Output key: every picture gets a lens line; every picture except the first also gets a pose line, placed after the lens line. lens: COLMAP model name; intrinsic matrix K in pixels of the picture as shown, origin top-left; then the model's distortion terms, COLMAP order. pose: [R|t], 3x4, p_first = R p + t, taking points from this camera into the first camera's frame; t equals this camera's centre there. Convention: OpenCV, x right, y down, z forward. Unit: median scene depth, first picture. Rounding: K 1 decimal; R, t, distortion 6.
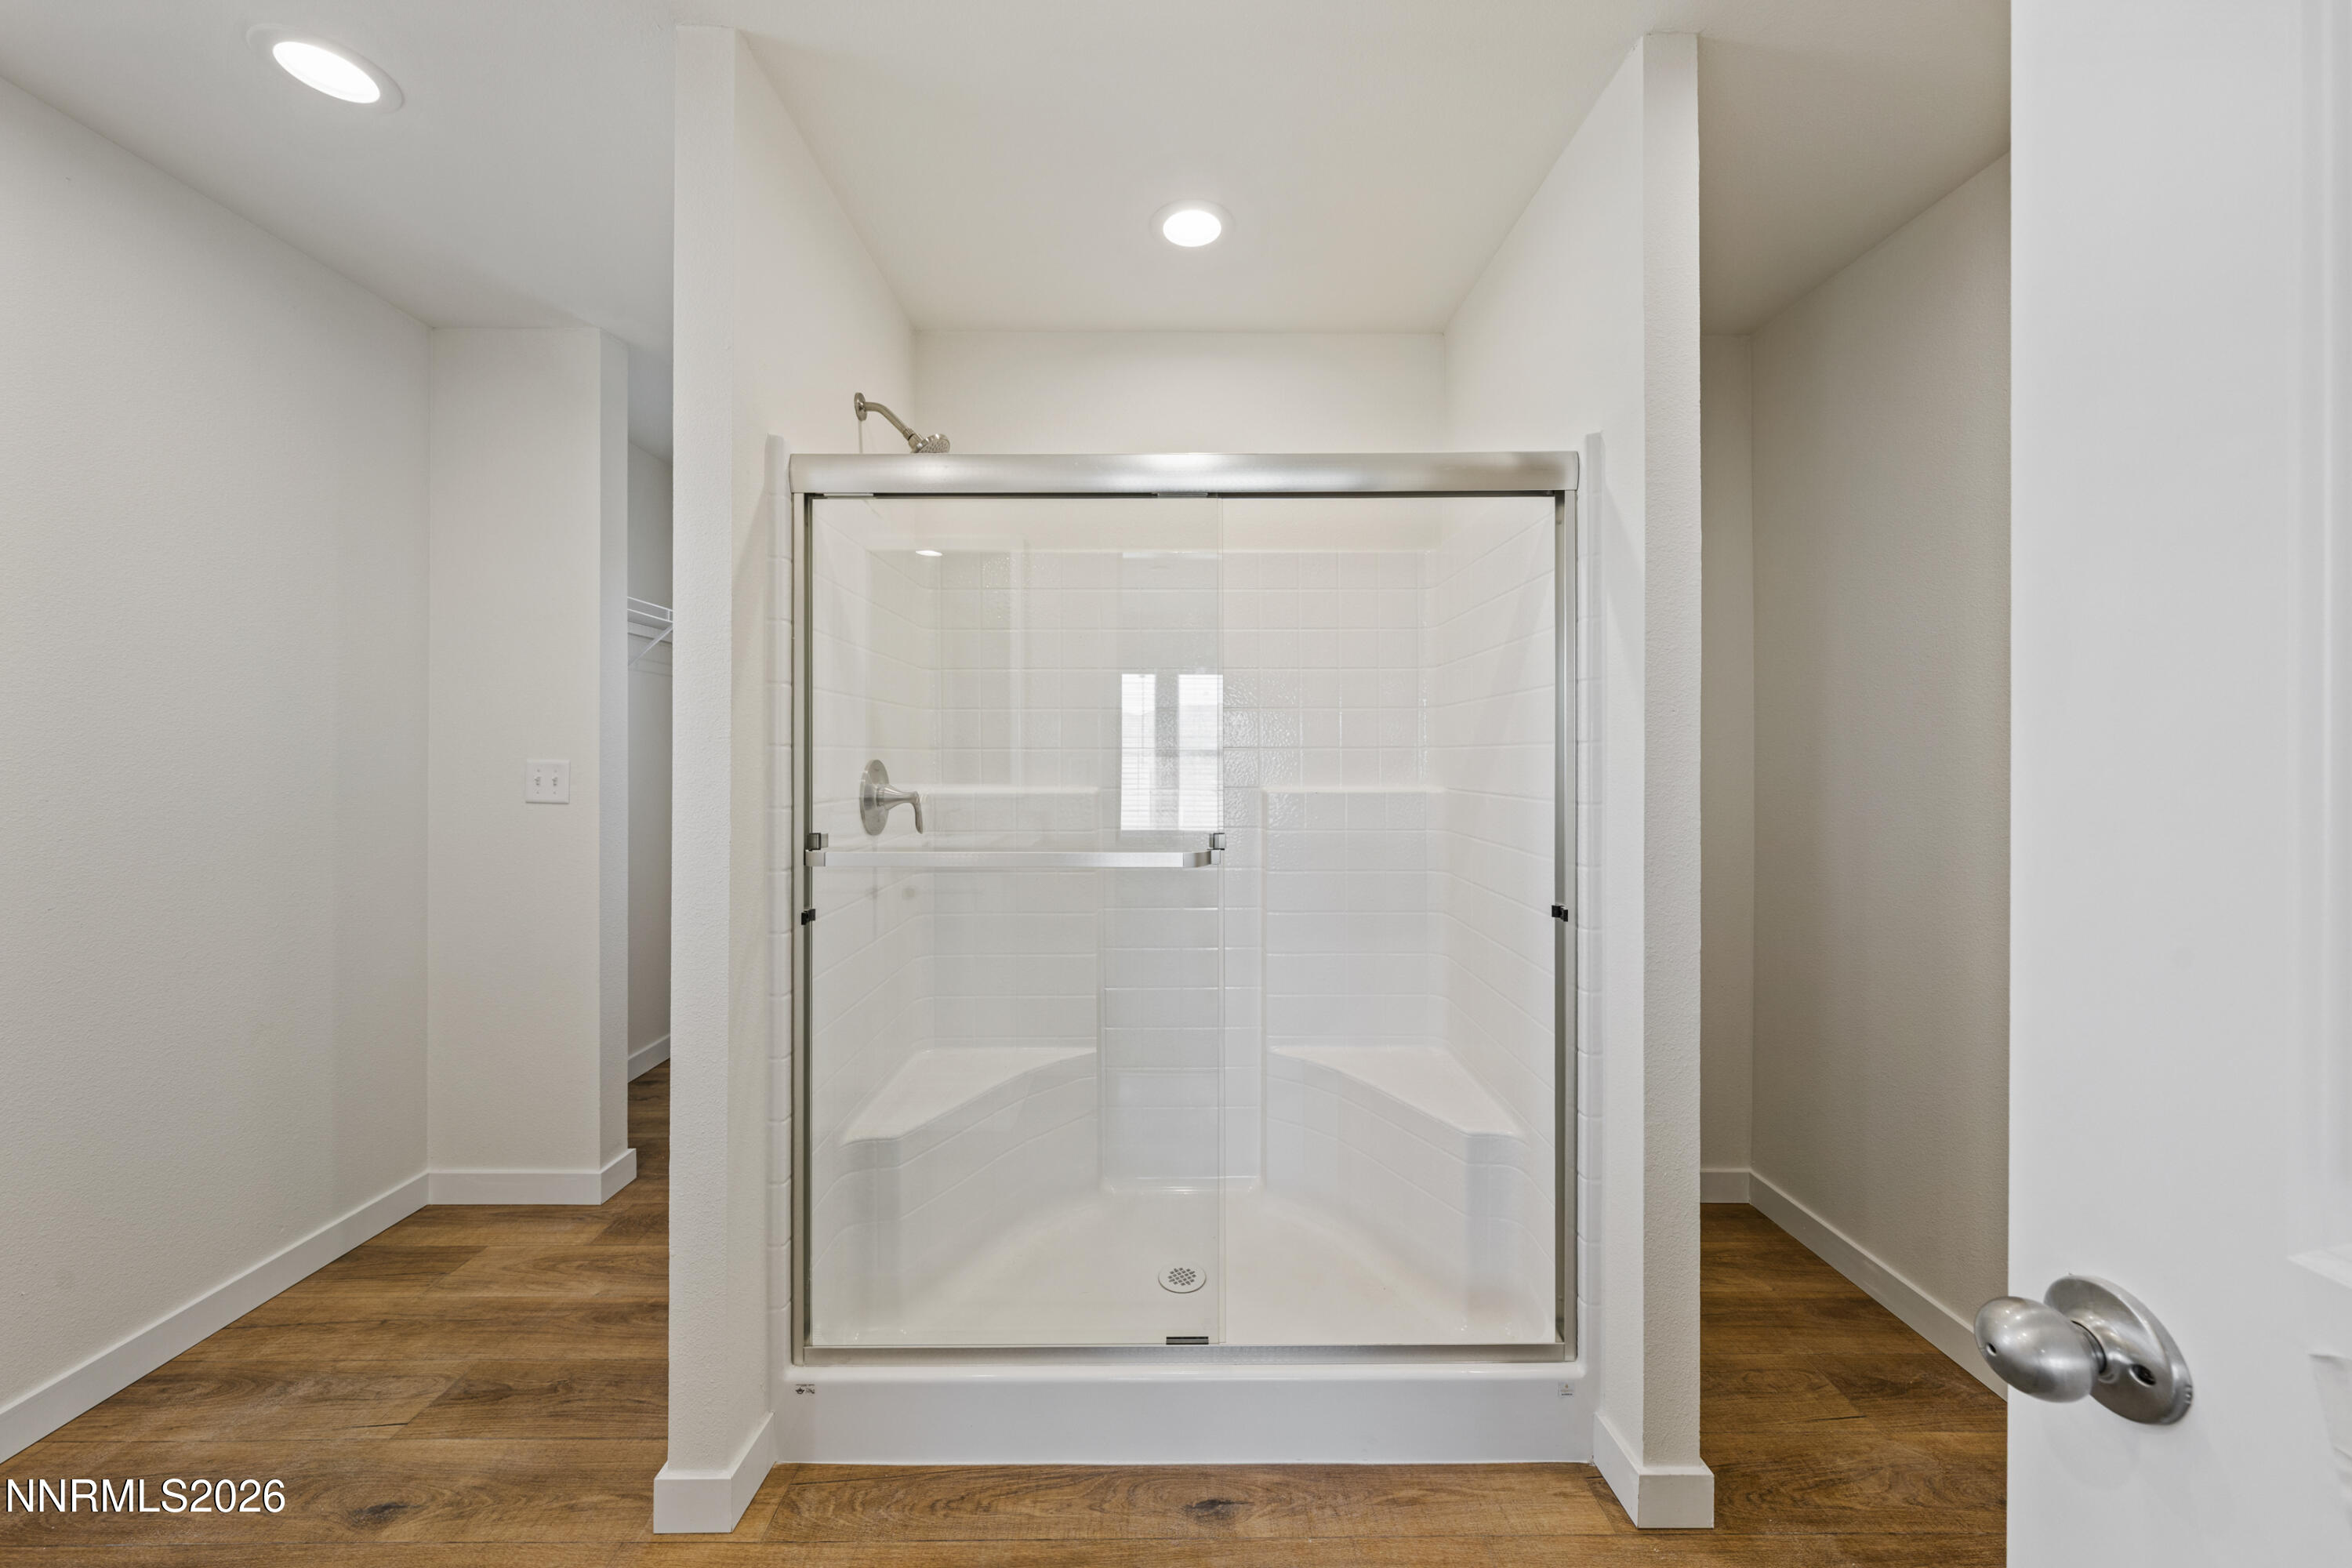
lens RADIAL K [[843.6, 0, 1173.5], [0, 843.6, 754.1], [0, 0, 1]] dist [0.000248, -0.000136]
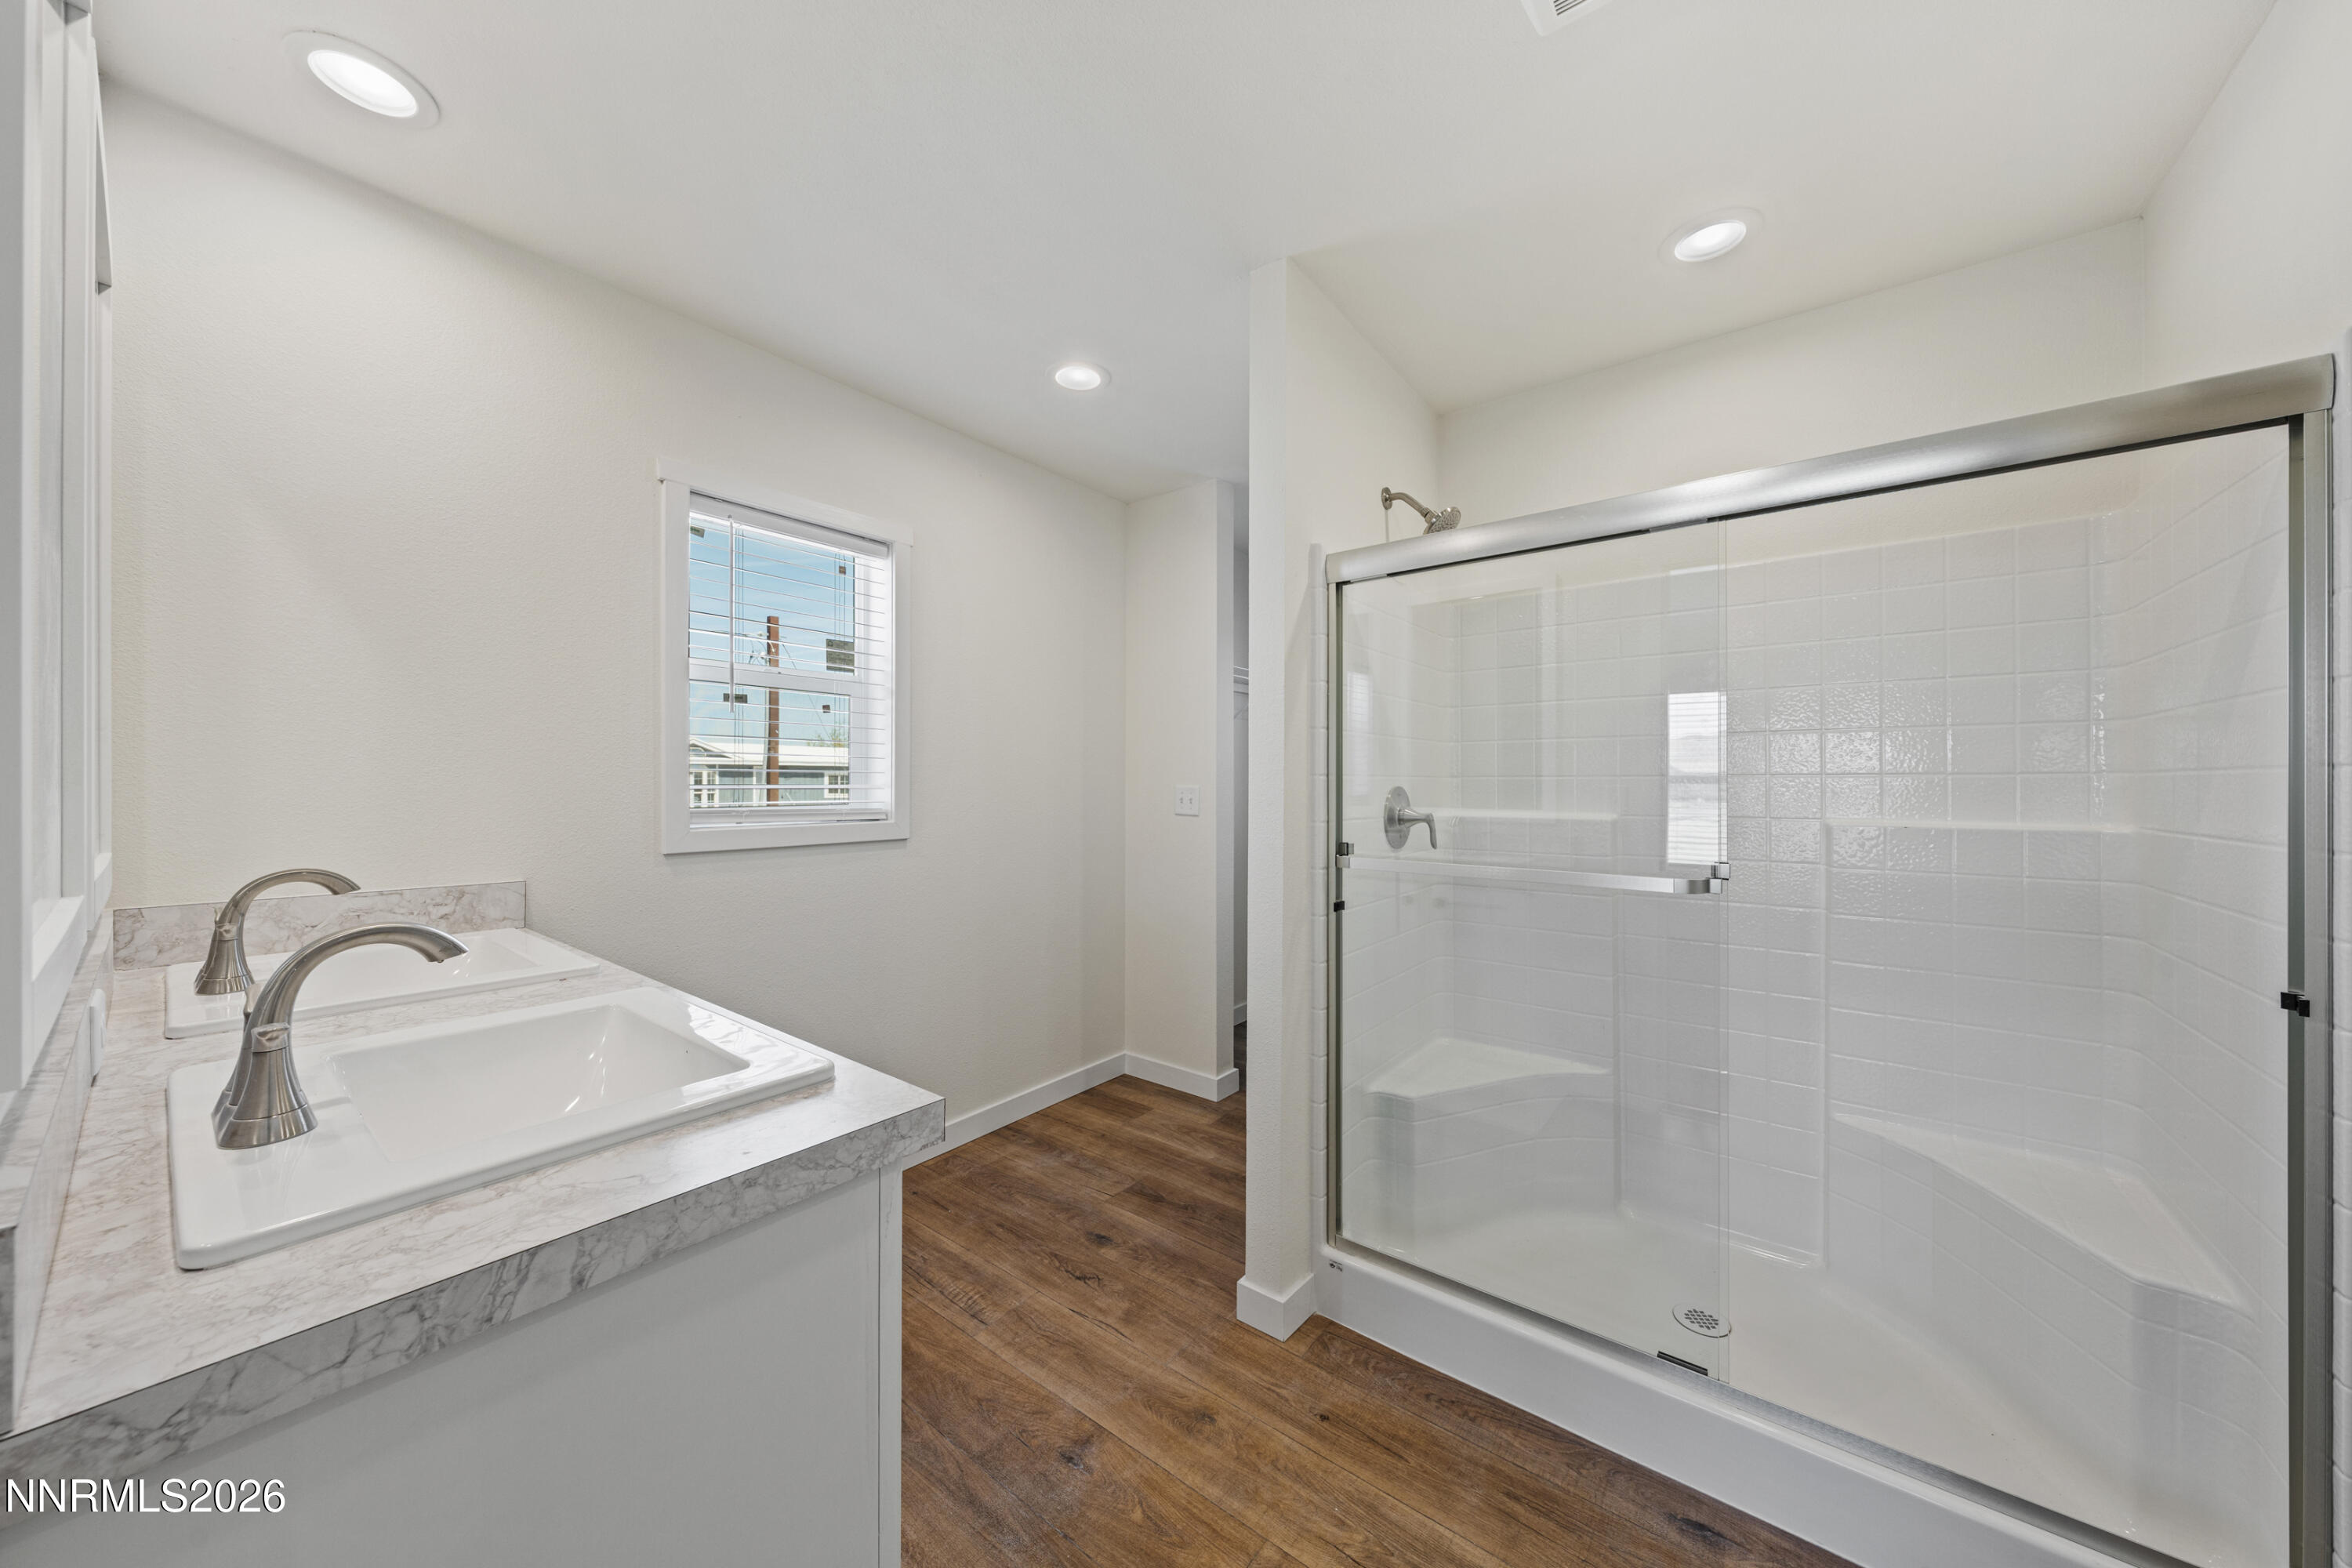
lens RADIAL K [[793.5, 0, 1169.2], [0, 793.5, 777.1], [0, 0, 1]] dist [0.001981, 0.000101]
pose [[0.780407, -0.003167, -0.625264, 0.117867], [-0.000151, 0.999986, -0.005254, -0.000581], [0.625272, 0.004195, 0.780396, -0.112230]]
